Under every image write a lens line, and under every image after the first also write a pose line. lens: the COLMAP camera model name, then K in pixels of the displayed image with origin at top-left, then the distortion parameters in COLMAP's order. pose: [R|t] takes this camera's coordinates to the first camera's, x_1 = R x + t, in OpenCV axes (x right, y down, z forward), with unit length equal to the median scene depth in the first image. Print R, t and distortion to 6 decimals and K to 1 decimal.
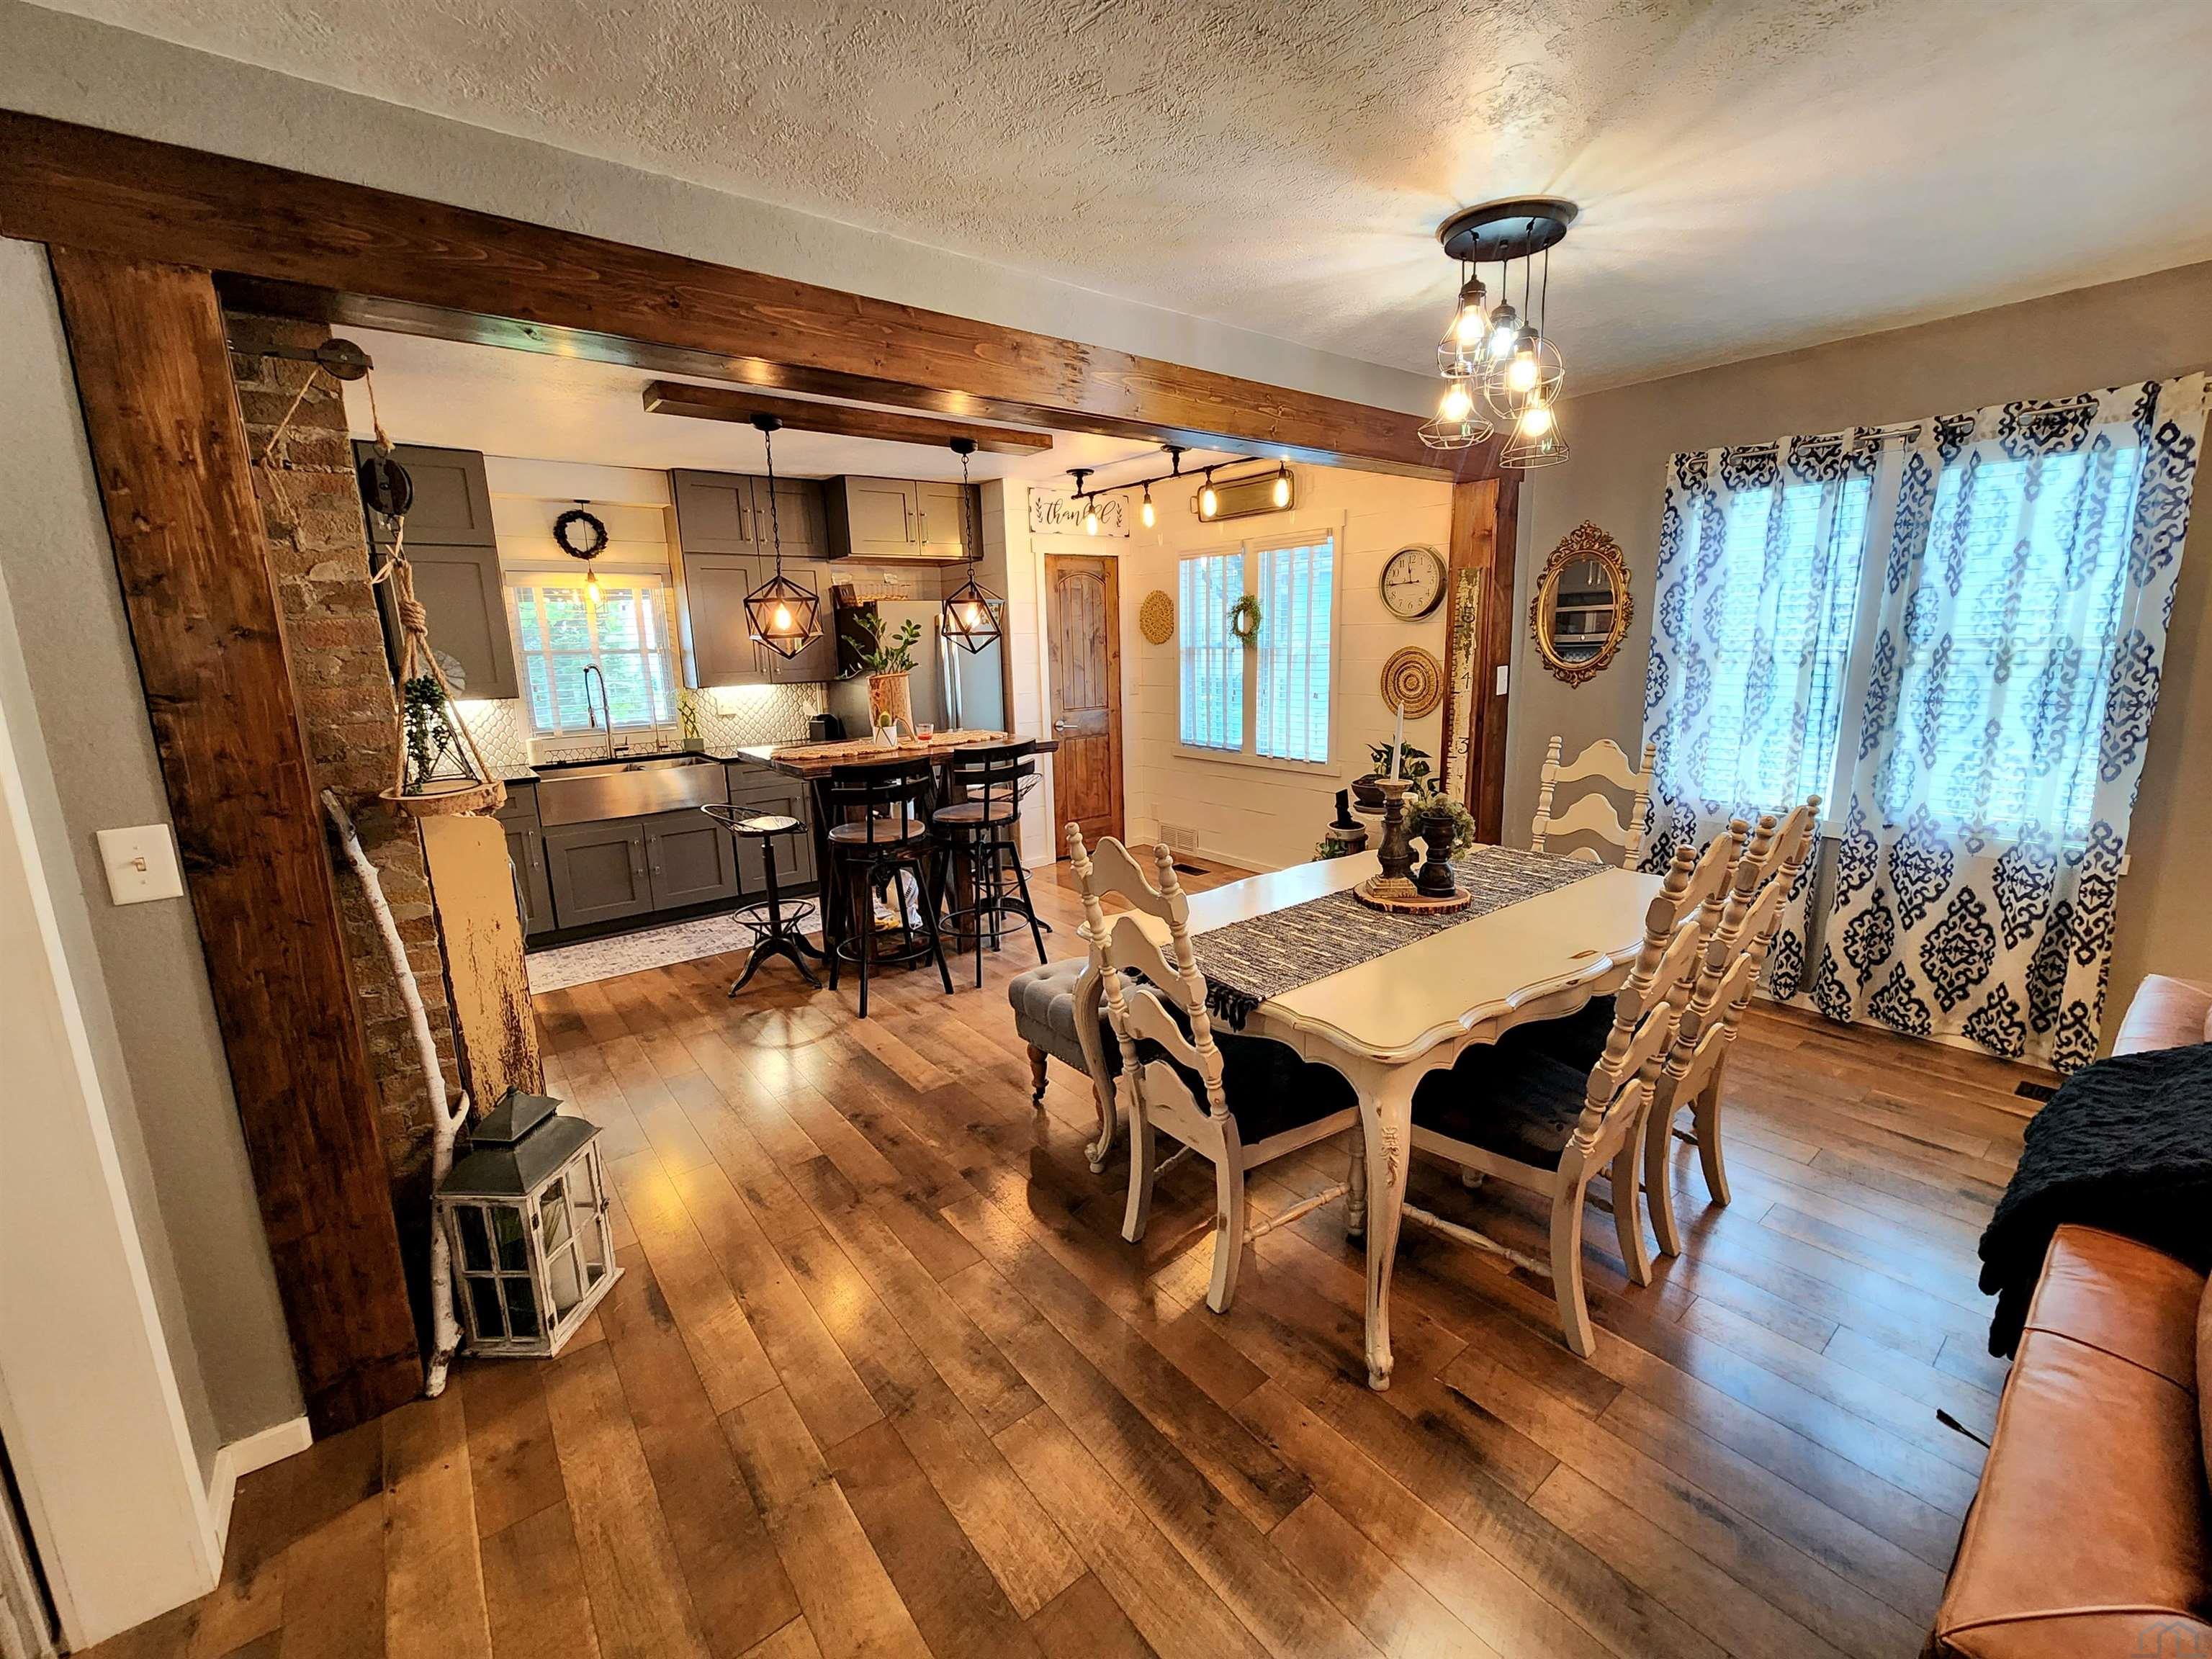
lens RADIAL K [[910.0, 0, 1125.6], [0, 910.0, 821.8], [0, 0, 1]] dist [0.004476, -0.003912]
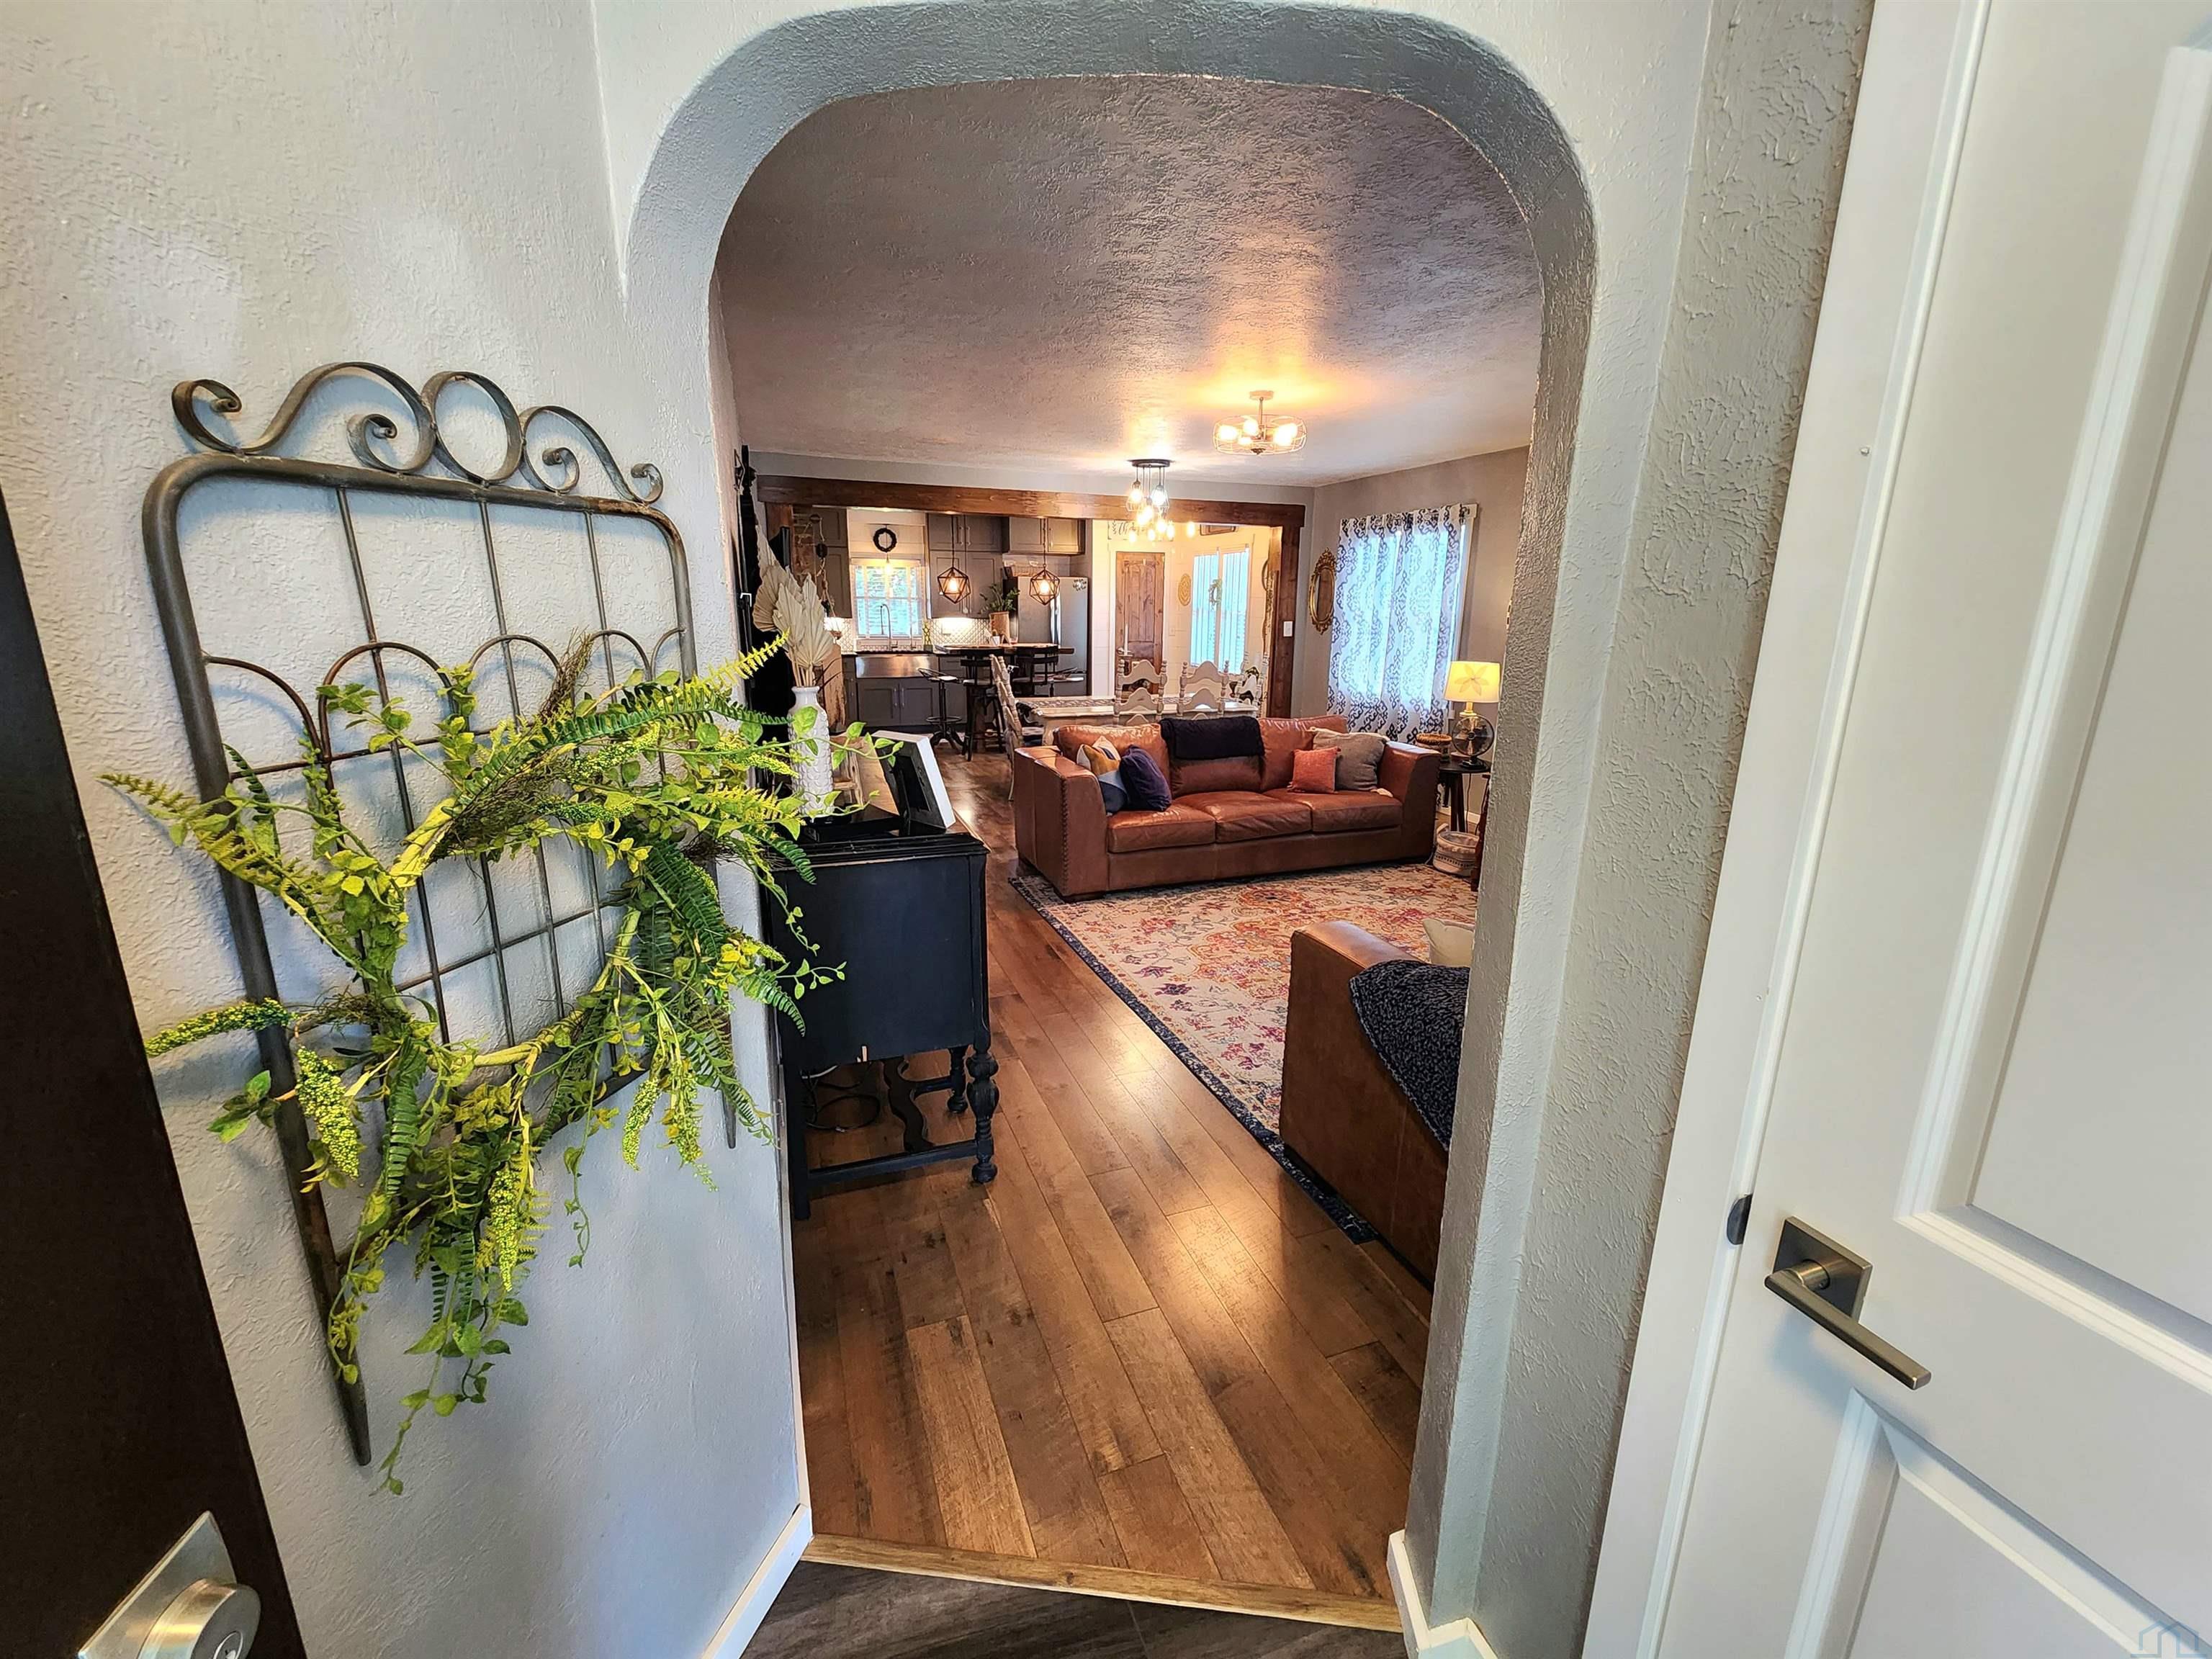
lens RADIAL K [[910.0, 0, 1118.7], [0, 910.0, 836.7], [0, 0, 1]] dist [0.004476, -0.003912]
pose [[0.949452, 0.113427, -0.292704, 0.595169], [-0.097809, 0.992913, 0.067503, 0.163247], [0.298287, -0.035462, 0.953817, -0.847867]]
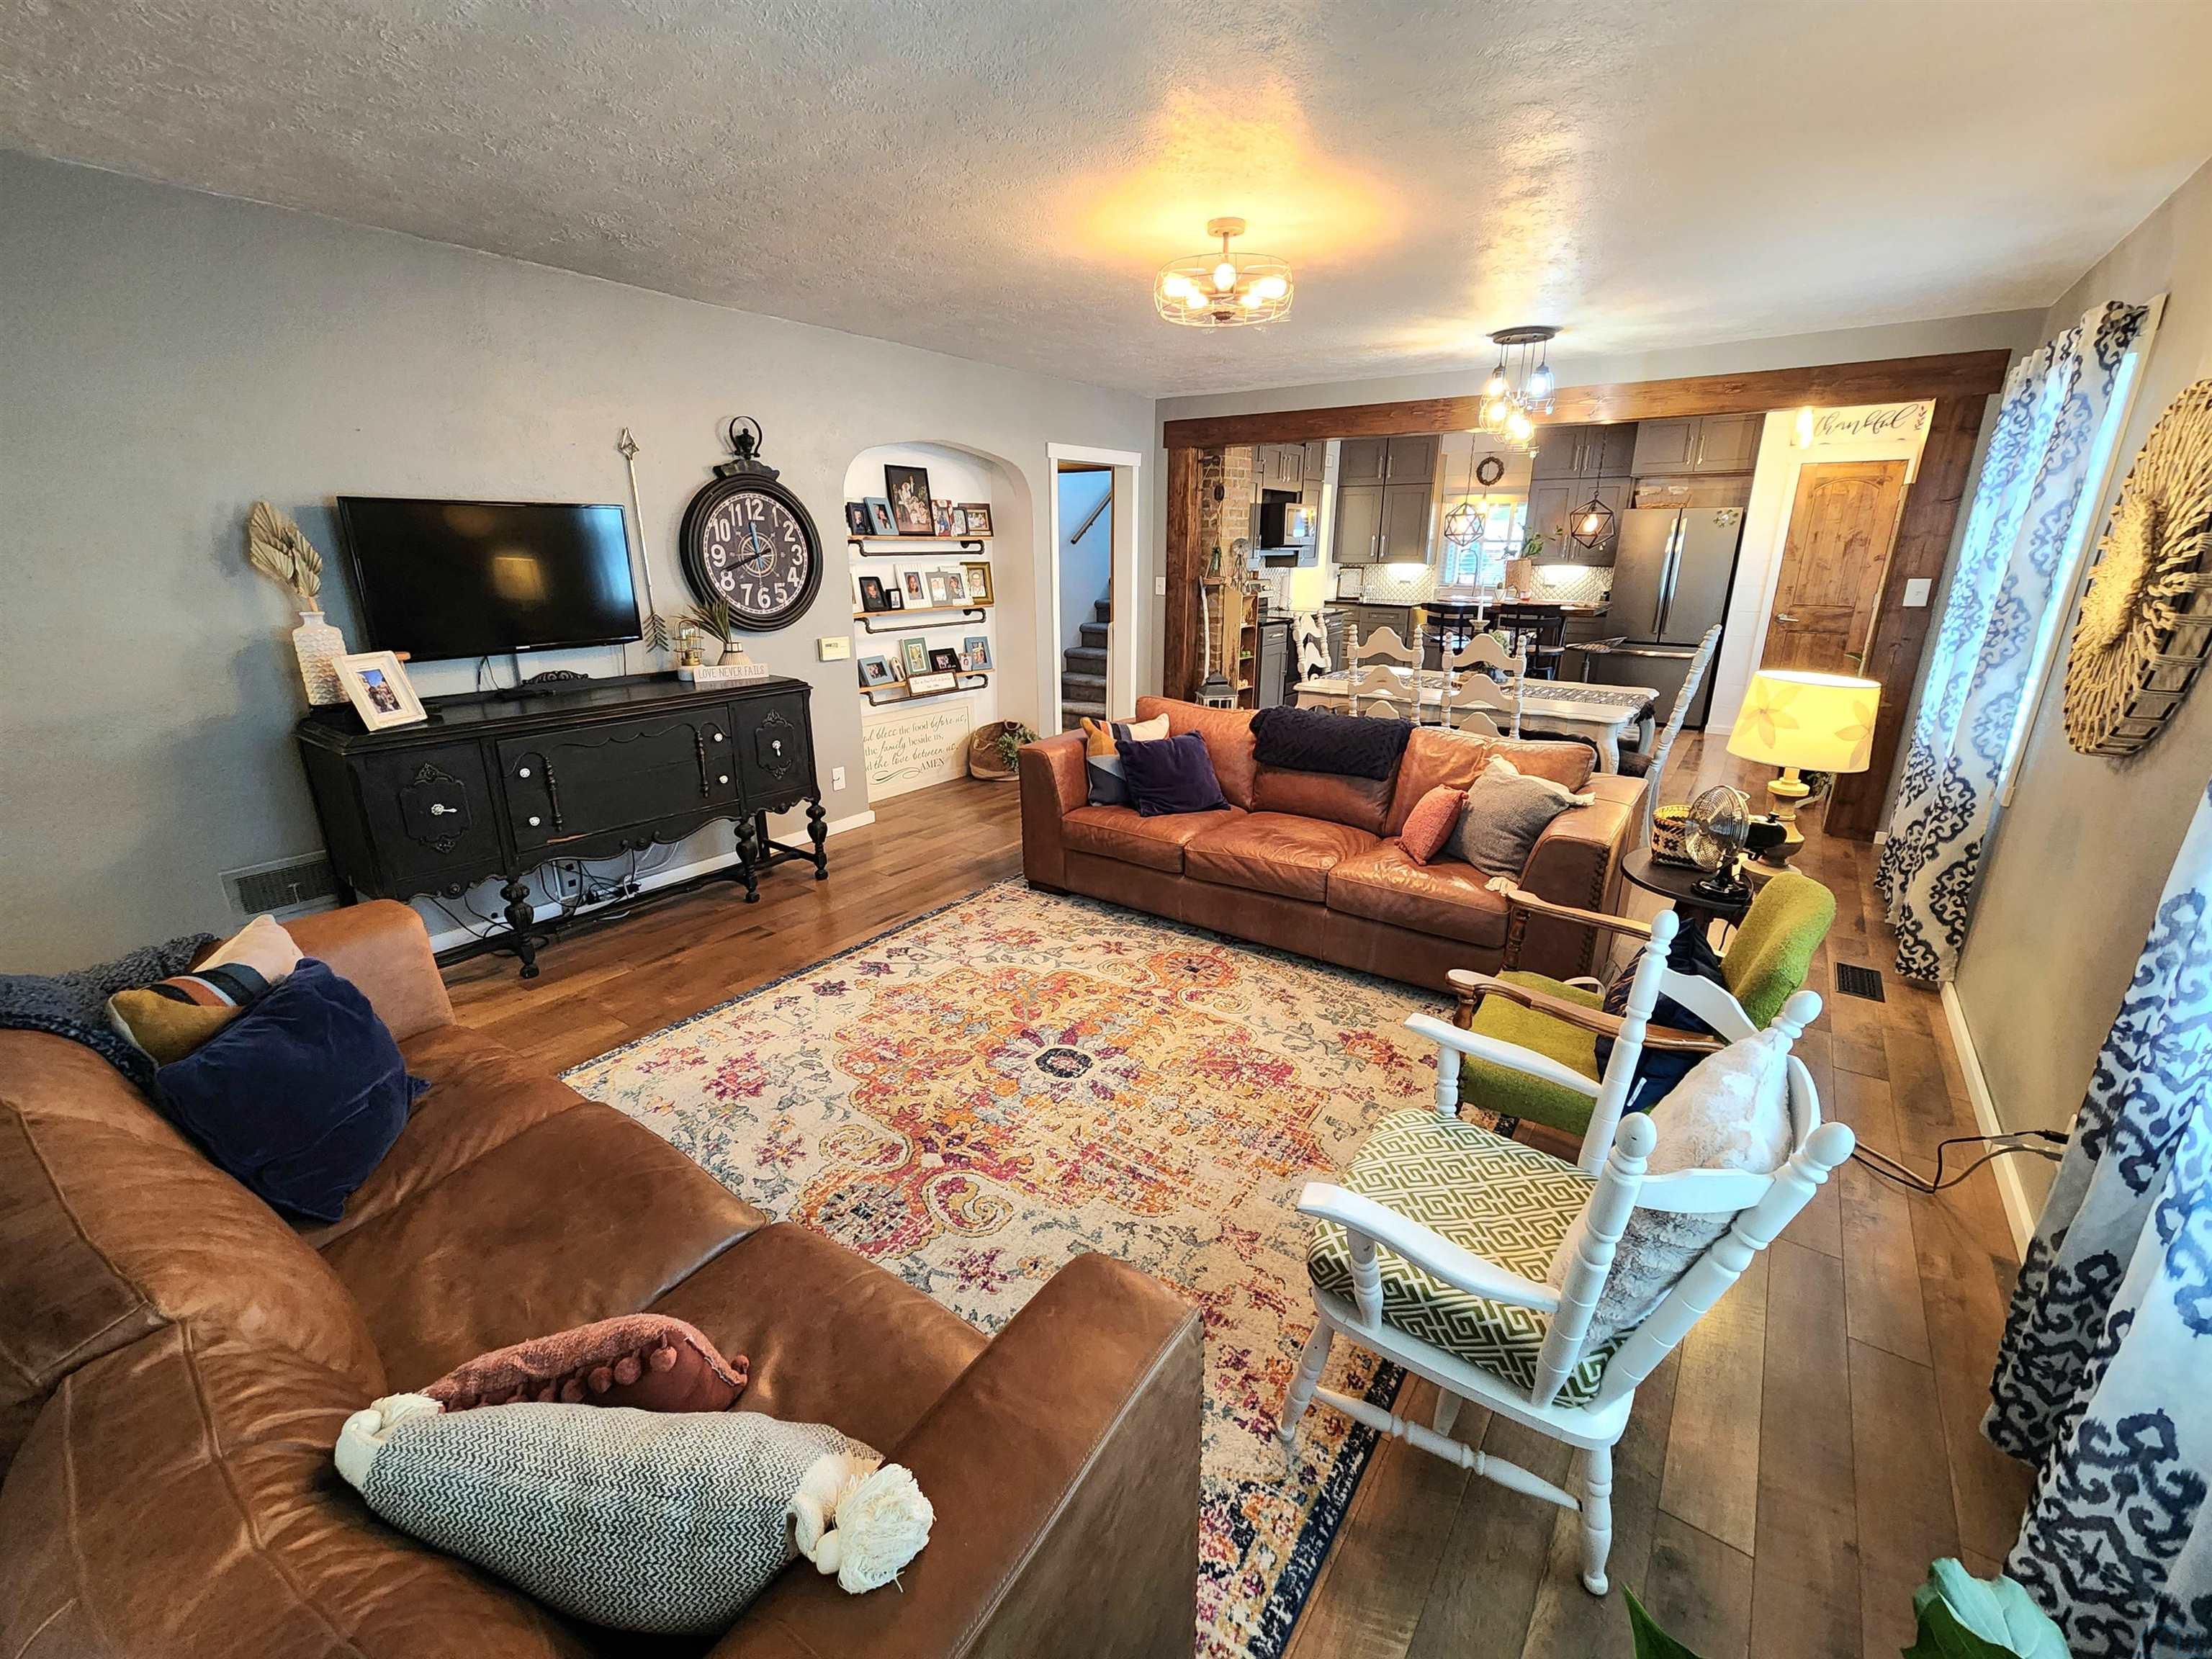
lens RADIAL K [[910.0, 0, 1144.6], [0, 910.0, 846.3], [0, 0, 1]] dist [0.004476, -0.003912]
pose [[0.256368, 0.334447, -0.906874, 1.091568], [-0.199415, 0.936347, 0.288943, -0.013974], [0.945785, 0.106768, 0.306744, -0.092004]]
